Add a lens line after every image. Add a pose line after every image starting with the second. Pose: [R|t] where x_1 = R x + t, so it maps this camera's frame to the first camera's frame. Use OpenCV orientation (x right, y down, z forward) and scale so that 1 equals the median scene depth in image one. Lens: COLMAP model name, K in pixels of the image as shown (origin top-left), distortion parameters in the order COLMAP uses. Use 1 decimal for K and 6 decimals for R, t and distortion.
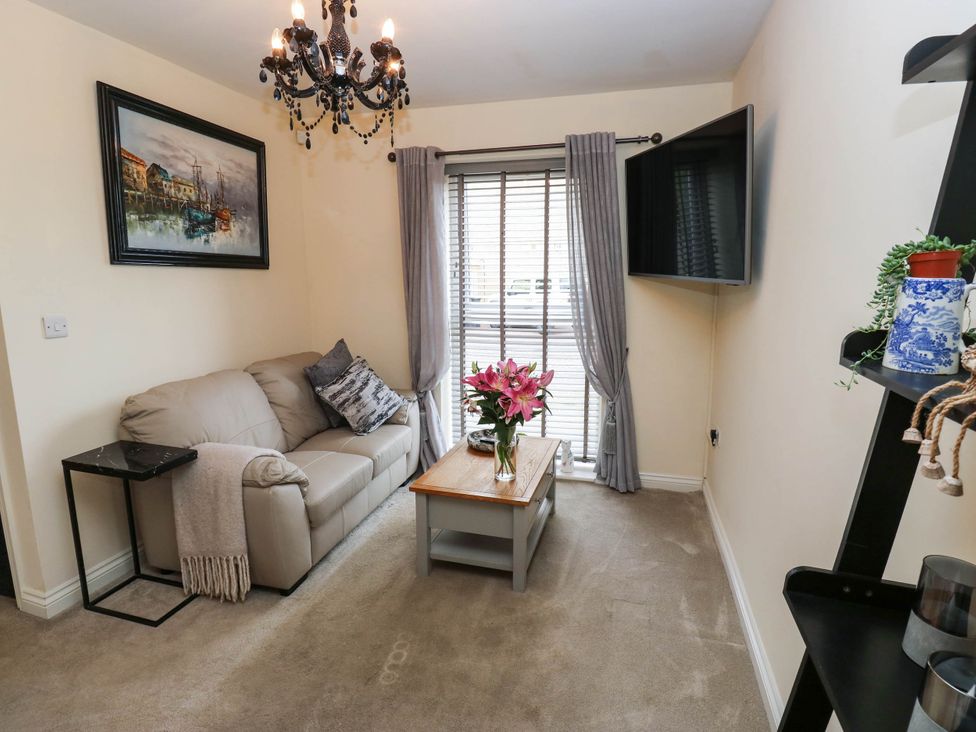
lens RADIAL K [[518.7, 0, 495.6], [0, 518.7, 359.9], [0, 0, 1]] dist [0.002731, -0.012757]
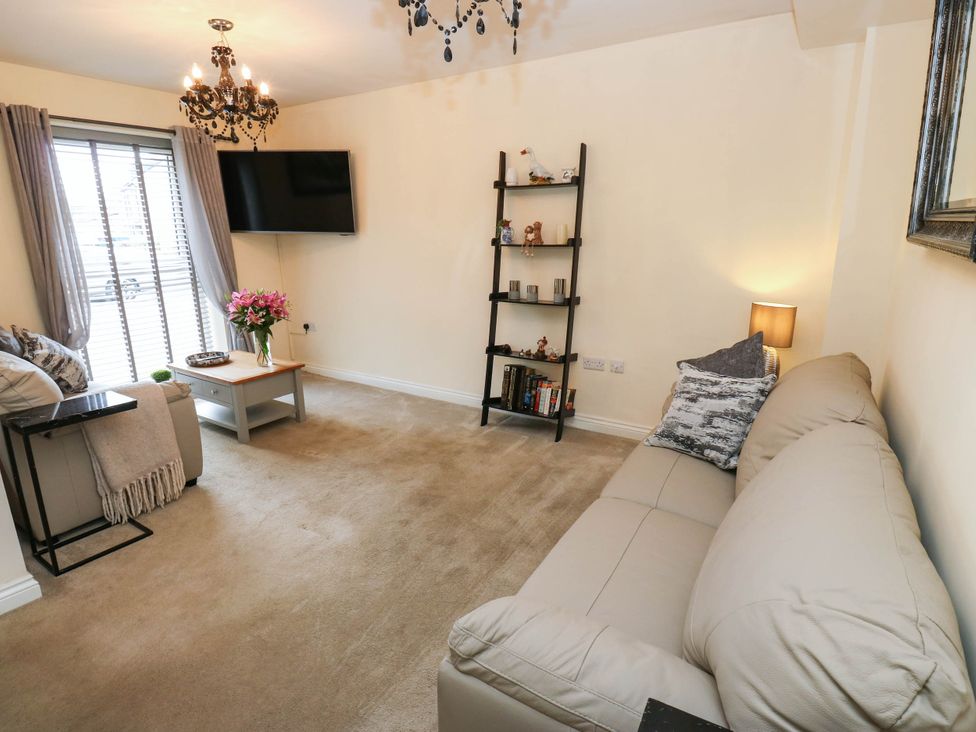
lens RADIAL K [[518.7, 0, 495.6], [0, 518.7, 359.9], [0, 0, 1]] dist [0.002731, -0.012757]
pose [[0.292110, -0.238392, 0.926197, -0.963955], [0.171233, 0.965824, 0.194587, 0.022617], [-0.940931, 0.101755, 0.322948, -0.113514]]
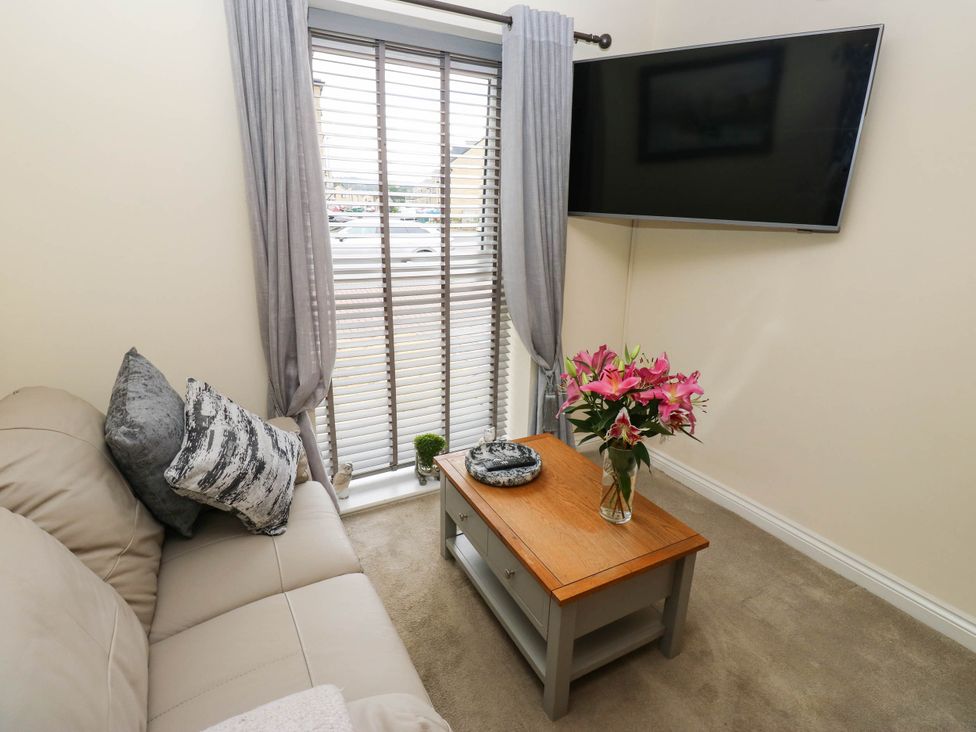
lens RADIAL K [[518.7, 0, 495.6], [0, 518.7, 359.9], [0, 0, 1]] dist [0.002731, -0.012757]
pose [[0.716567, -0.176674, 0.674773, -0.422077], [0.094183, 0.983038, 0.157369, -0.082061], [-0.691131, -0.049213, 0.721052, 0.496494]]
